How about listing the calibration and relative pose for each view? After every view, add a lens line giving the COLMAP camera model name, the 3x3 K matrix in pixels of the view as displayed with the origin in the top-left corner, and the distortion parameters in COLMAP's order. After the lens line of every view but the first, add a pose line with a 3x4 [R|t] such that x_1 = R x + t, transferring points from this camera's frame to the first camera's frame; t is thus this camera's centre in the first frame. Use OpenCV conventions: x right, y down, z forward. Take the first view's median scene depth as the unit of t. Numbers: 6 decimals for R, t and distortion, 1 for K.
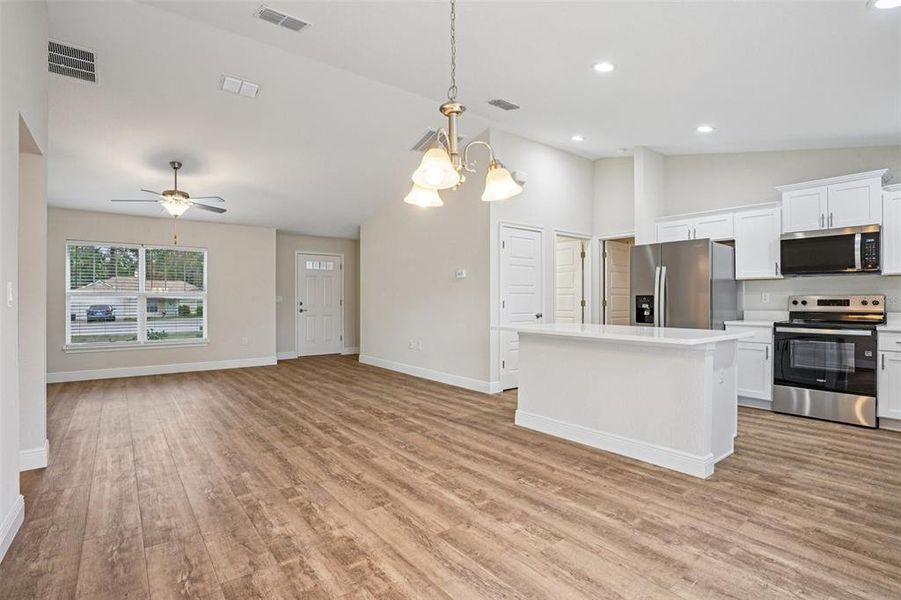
lens RADIAL K [[439.5, 0, 464.8], [0, 439.5, 302.3], [0, 0, 1]] dist [-0.053512, 0.027988]
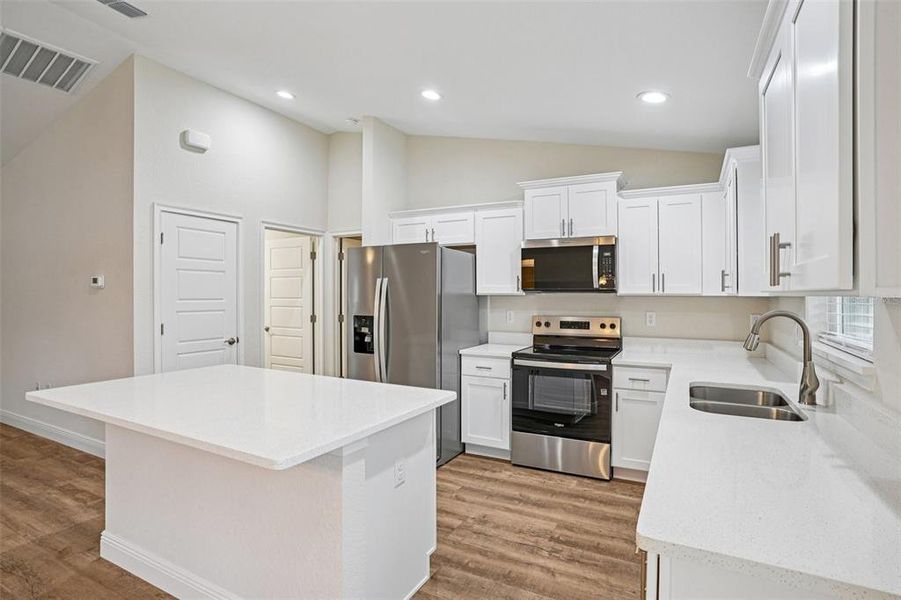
lens RADIAL K [[466.6, 0, 450.5], [0, 466.6, 300.0], [0, 0, 1]] dist [-0.078920, 0.043043]
pose [[0.918978, -0.000950, 0.394309, 0.266867], [0.000696, 0.999999, 0.000789, -0.048246], [-0.394309, -0.000450, 0.918978, 0.249566]]
